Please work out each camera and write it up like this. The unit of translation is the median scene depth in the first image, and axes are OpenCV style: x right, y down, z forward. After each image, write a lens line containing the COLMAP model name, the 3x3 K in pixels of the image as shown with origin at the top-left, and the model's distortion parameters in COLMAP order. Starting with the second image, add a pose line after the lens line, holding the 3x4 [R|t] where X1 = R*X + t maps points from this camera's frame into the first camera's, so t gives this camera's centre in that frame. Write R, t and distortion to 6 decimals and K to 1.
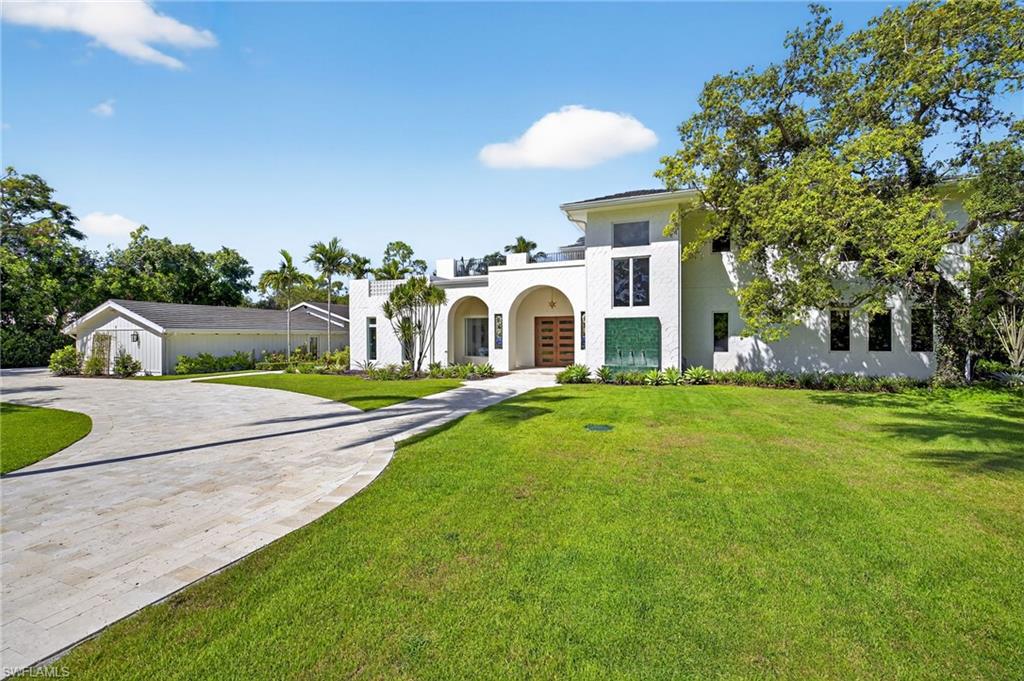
lens RADIAL K [[428.1, 0, 512.0], [0, 428.1, 340.5], [0, 0, 1]] dist [0.000529, -0.000191]
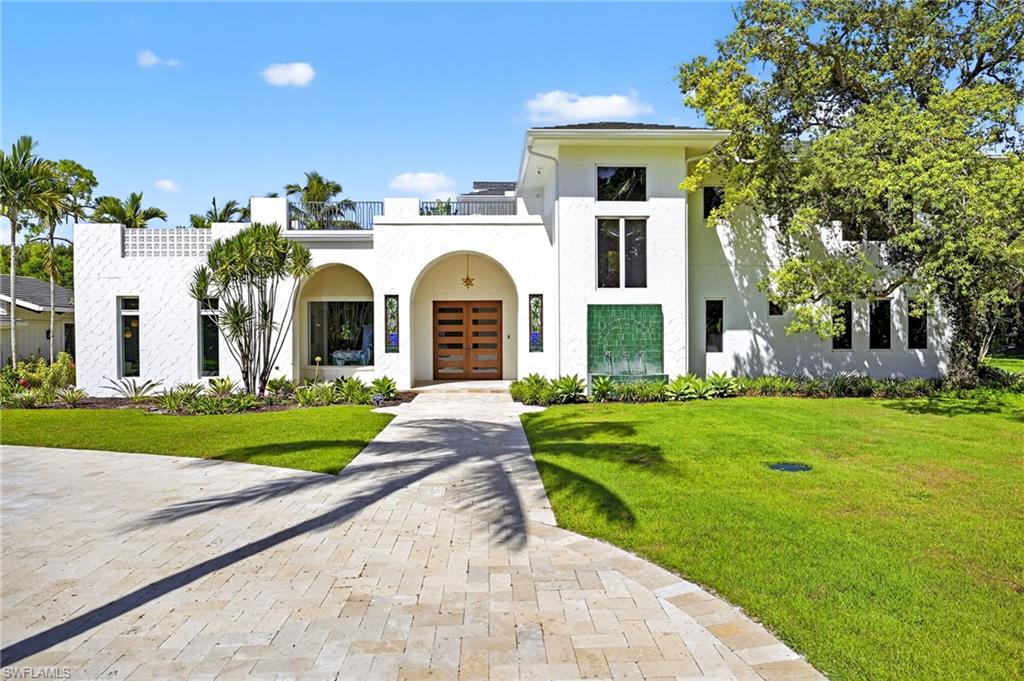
lens RADIAL K [[633.0, 0, 512.0], [0, 633.0, 340.5], [0, 0, 1]] dist [0.002956, 0.001246]
pose [[0.918258, -0.007634, 0.395908, -0.285529], [0.006259, 0.999969, 0.004763, -0.000695], [-0.395932, -0.001896, 0.918278, 0.126380]]
